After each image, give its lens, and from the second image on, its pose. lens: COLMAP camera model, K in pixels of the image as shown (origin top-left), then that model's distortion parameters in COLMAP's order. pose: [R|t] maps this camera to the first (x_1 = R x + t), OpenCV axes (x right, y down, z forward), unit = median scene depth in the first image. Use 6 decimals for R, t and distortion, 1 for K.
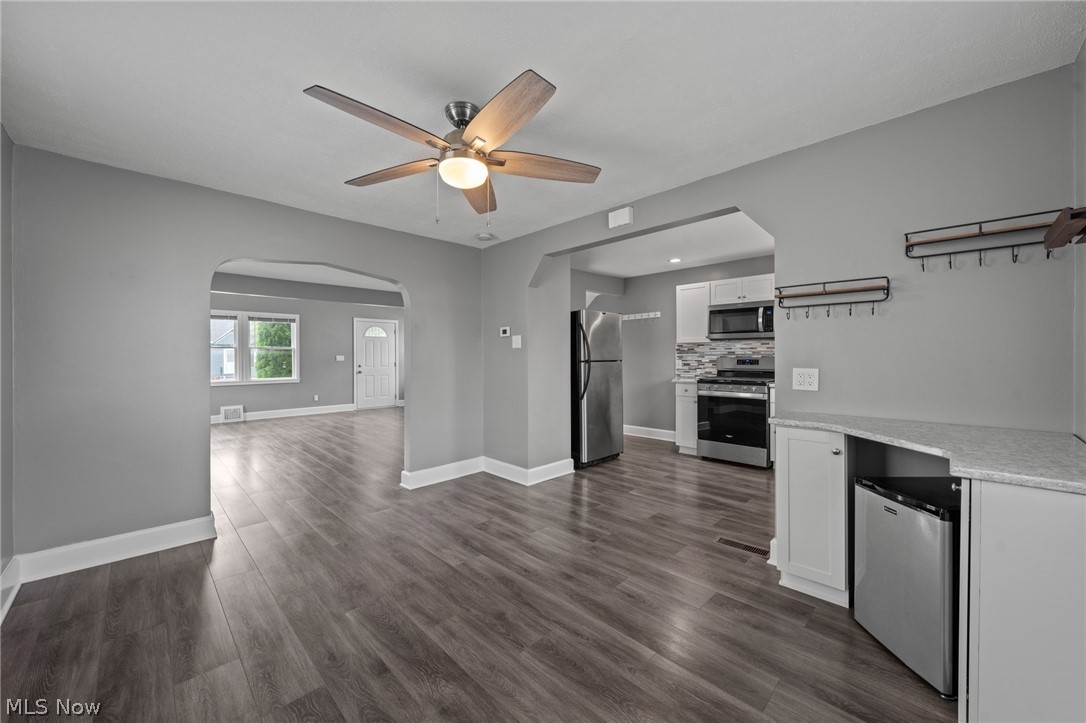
lens RADIAL K [[407.8, 0, 546.3], [0, 407.8, 359.1], [0, 0, 1]] dist [-0.001344, -0.000187]
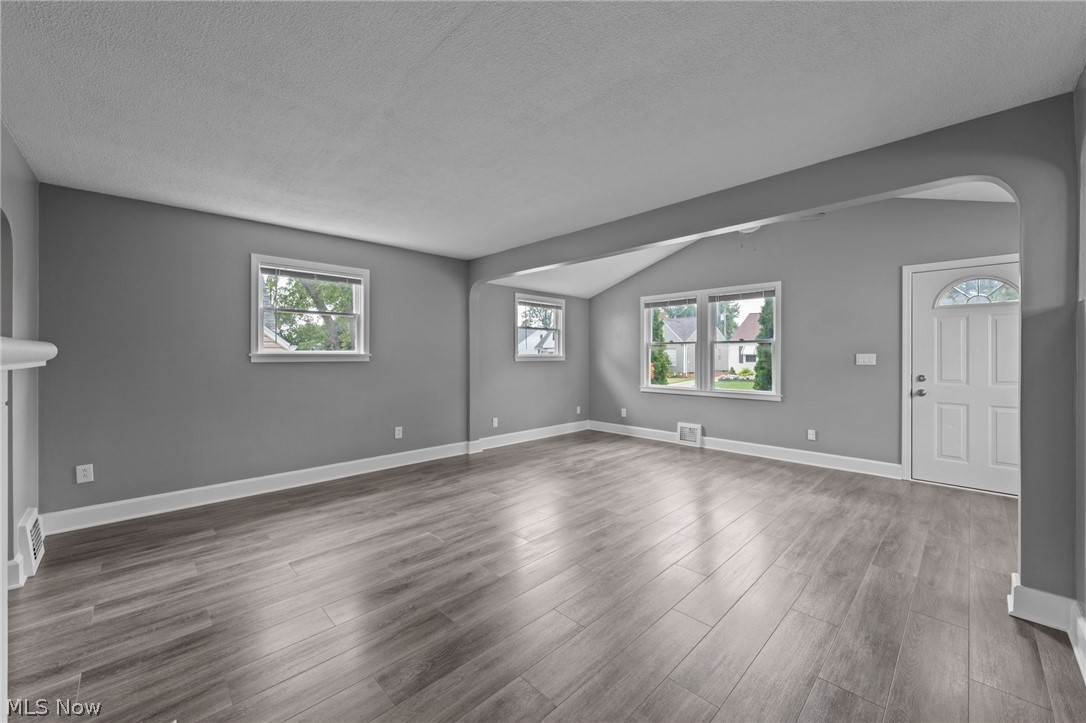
lens RADIAL K [[417.8, 0, 543.0], [0, 417.8, 361.5], [0, 0, 1]] dist [-0.001189, -0.000054]
pose [[-0.013784, 0.020377, -0.999697, -0.043591], [-0.010038, 0.999739, 0.020516, -0.011089], [0.999855, 0.010318, -0.013576, 1.156746]]
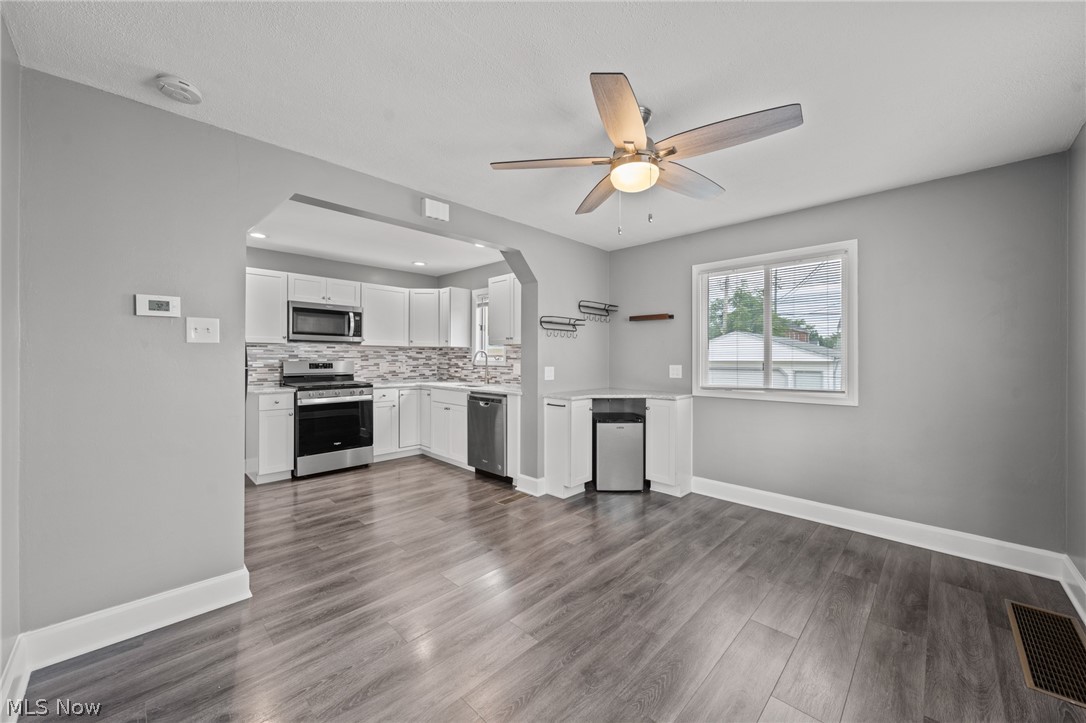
lens RADIAL K [[407.8, 0, 546.3], [0, 407.8, 359.1], [0, 0, 1]] dist [-0.001344, -0.000187]
pose [[-0.011695, 0.001872, 0.999930, -0.465579], [0.008464, 0.999963, -0.001773, -0.002365], [-0.999896, 0.008443, -0.011711, 0.474727]]
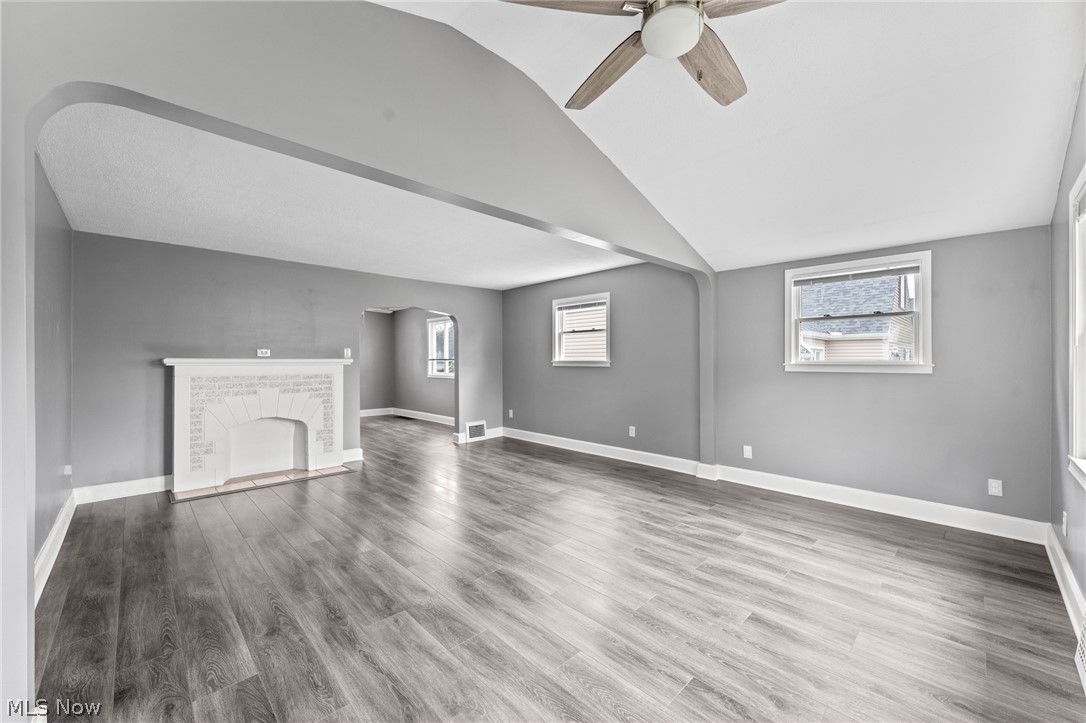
lens RADIAL K [[423.2, 0, 548.8], [0, 423.2, 360.2], [0, 0, 1]] dist [-0.000374, -0.000117]
pose [[-0.999928, 0.004828, 0.010959, -0.771993], [0.004923, 0.999950, 0.008698, -0.016636], [-0.010917, 0.008751, -0.999902, 1.870393]]
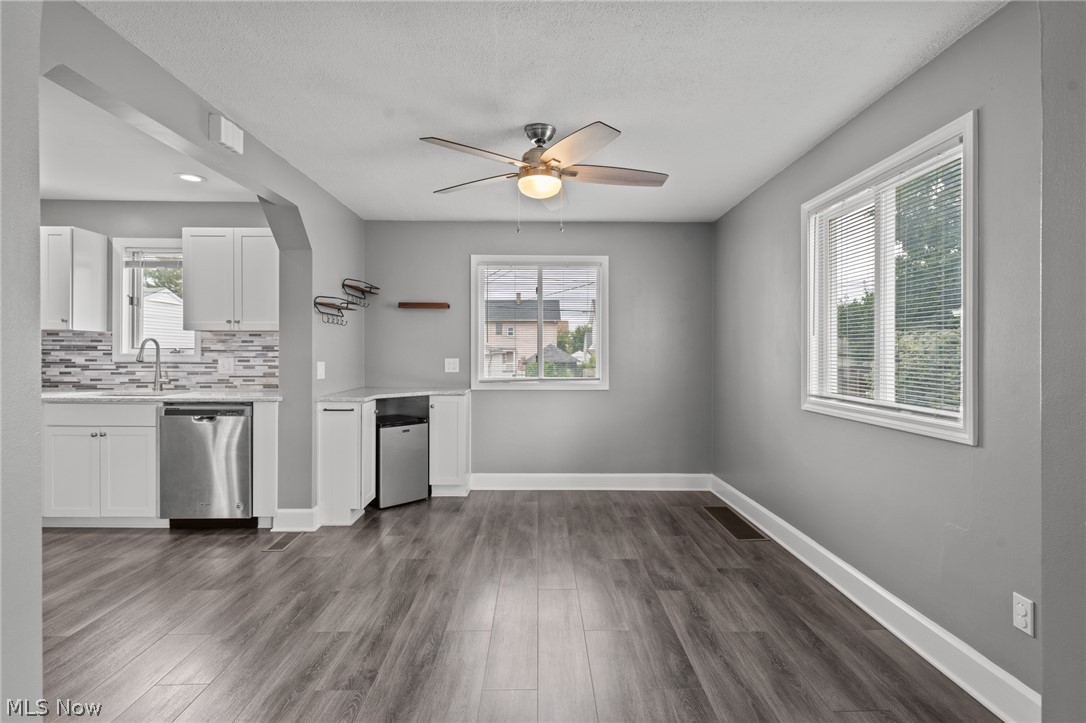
lens RADIAL K [[531.6, 0, 546.4], [0, 531.6, 355.0], [0, 0, 1]] dist [0.001759, 0.000155]
pose [[-0.715178, -0.001439, 0.698941, -0.471571], [0.006429, 0.999942, 0.008636, -0.003635], [-0.698913, 0.010669, -0.715127, 0.779178]]
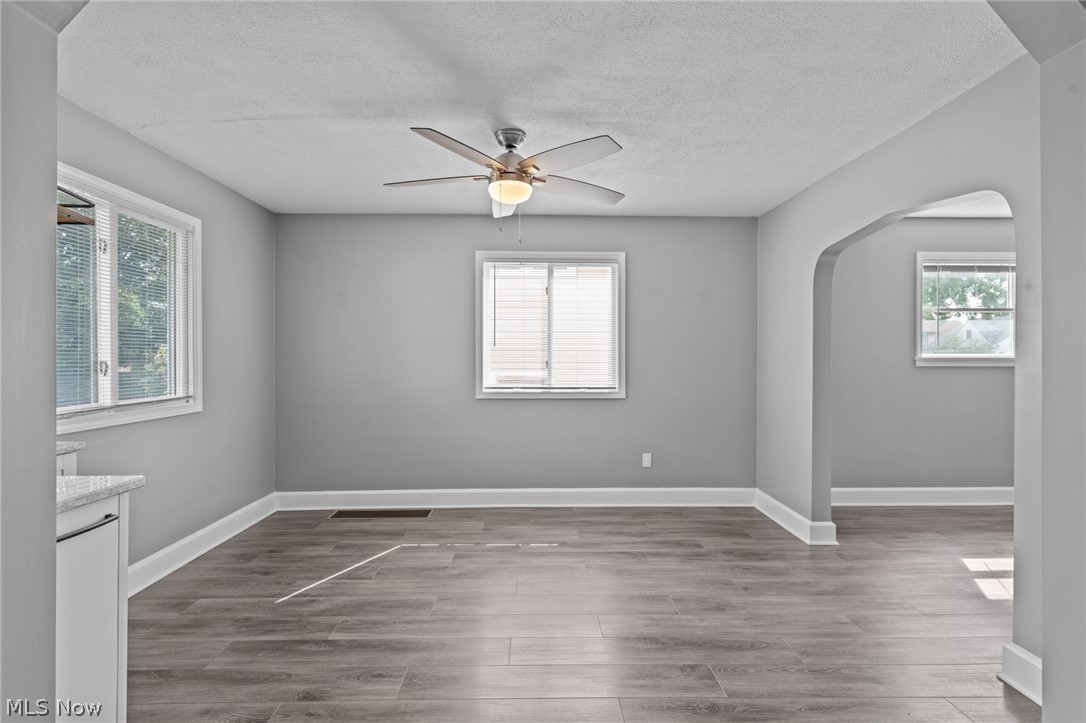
lens RADIAL K [[517.6, 0, 545.9], [0, 517.6, 358.1], [0, 0, 1]] dist [-0.000083, -0.000107]
pose [[-0.689600, 0.004553, -0.724176, 0.286034], [-0.005643, 0.999916, 0.011660, -0.009004], [0.724168, 0.012127, -0.689517, 0.784709]]
